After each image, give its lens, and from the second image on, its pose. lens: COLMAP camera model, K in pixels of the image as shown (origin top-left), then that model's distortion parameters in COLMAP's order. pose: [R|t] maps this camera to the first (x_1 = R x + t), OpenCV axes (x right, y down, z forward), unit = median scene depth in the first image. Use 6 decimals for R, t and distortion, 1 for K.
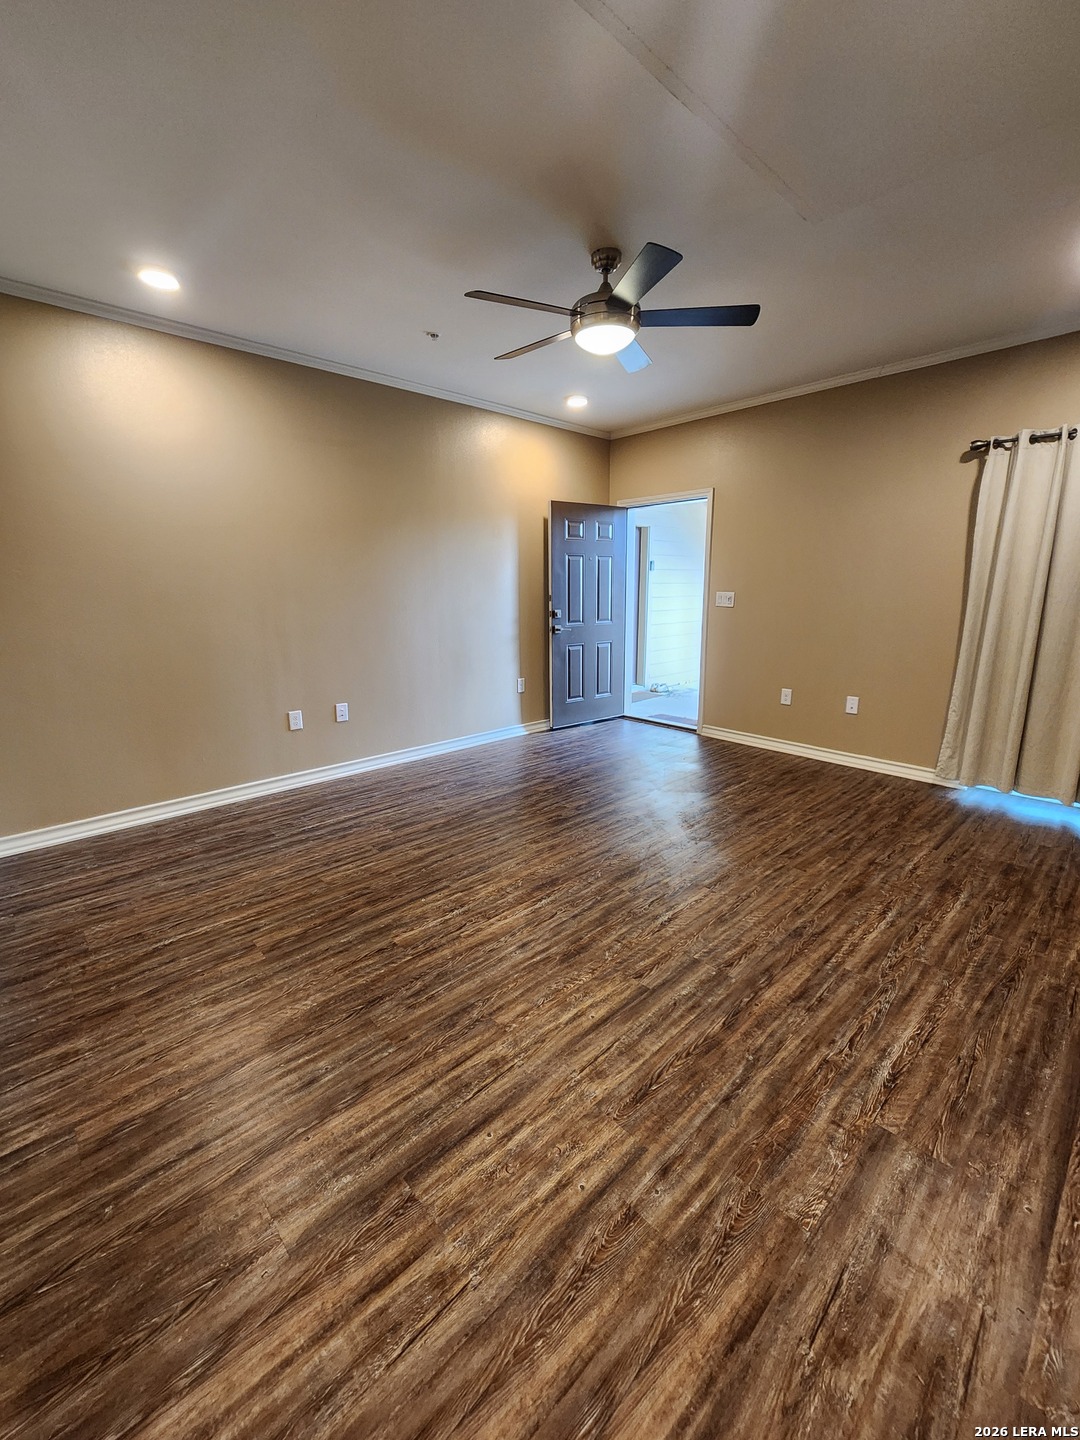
lens RADIAL K [[587.6, 0, 541.2], [0, 587.6, 719.7], [0, 0, 1]] dist [-0.003923, 0.000709]
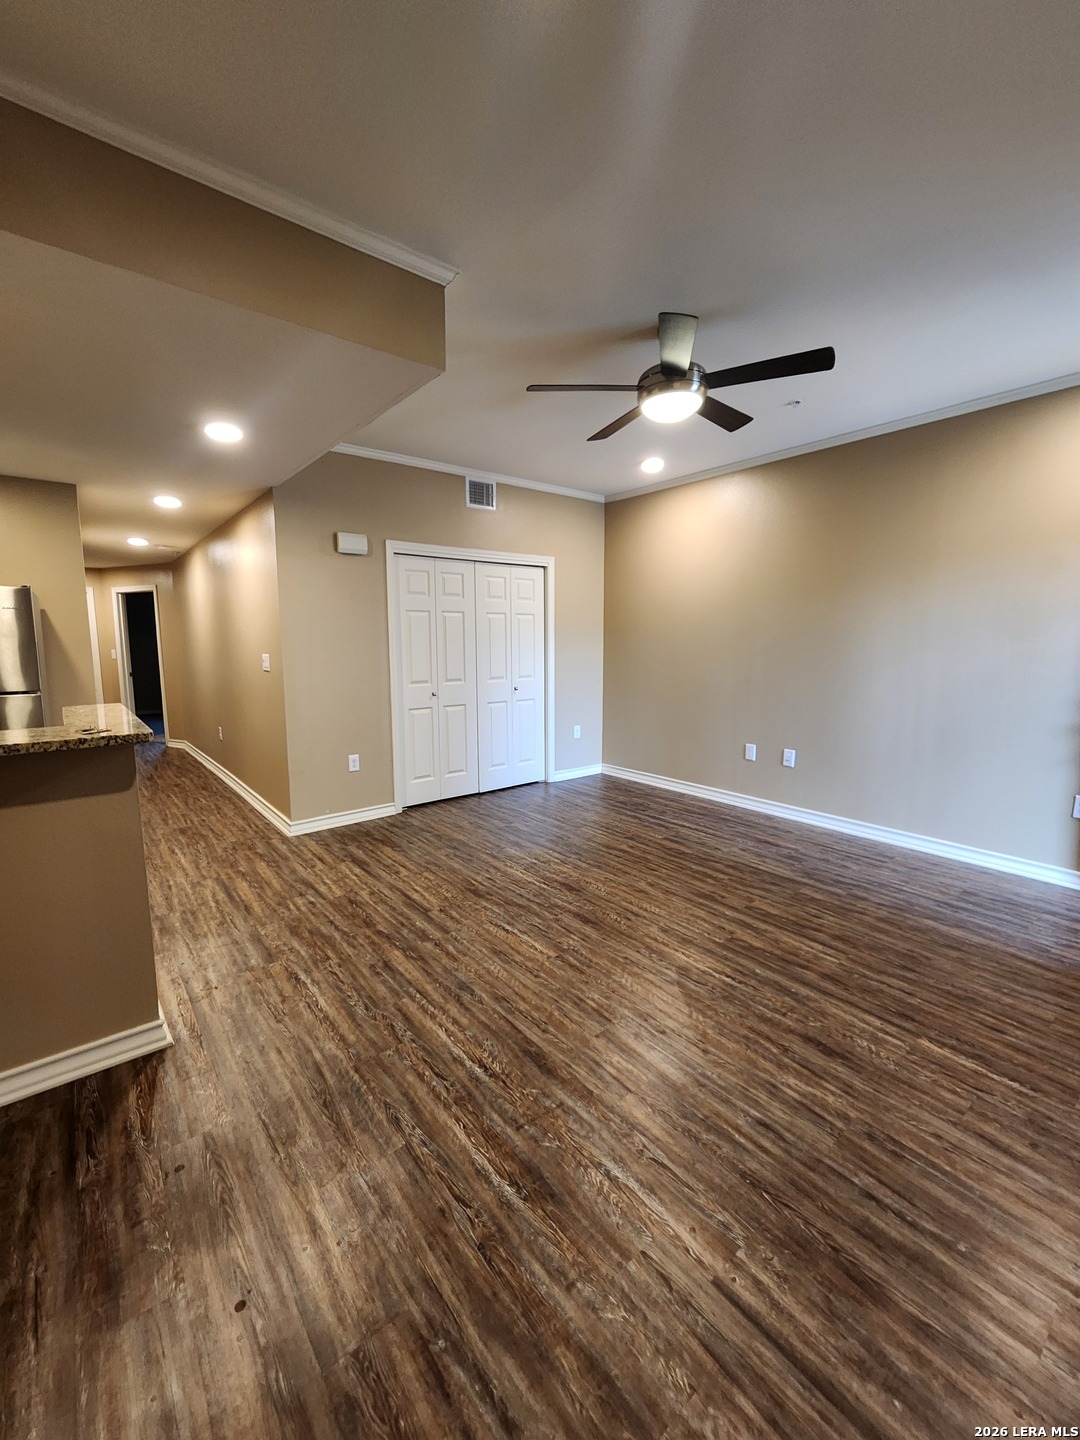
lens RADIAL K [[587.6, 0, 540.1], [0, 587.6, 718.3], [0, 0, 1]] dist [-0.003923, 0.000709]
pose [[-0.062921, 0.140622, -0.988062, 1.196740], [-0.224705, 0.962608, 0.151308, -0.230094], [0.972393, 0.231543, -0.028970, 0.925731]]
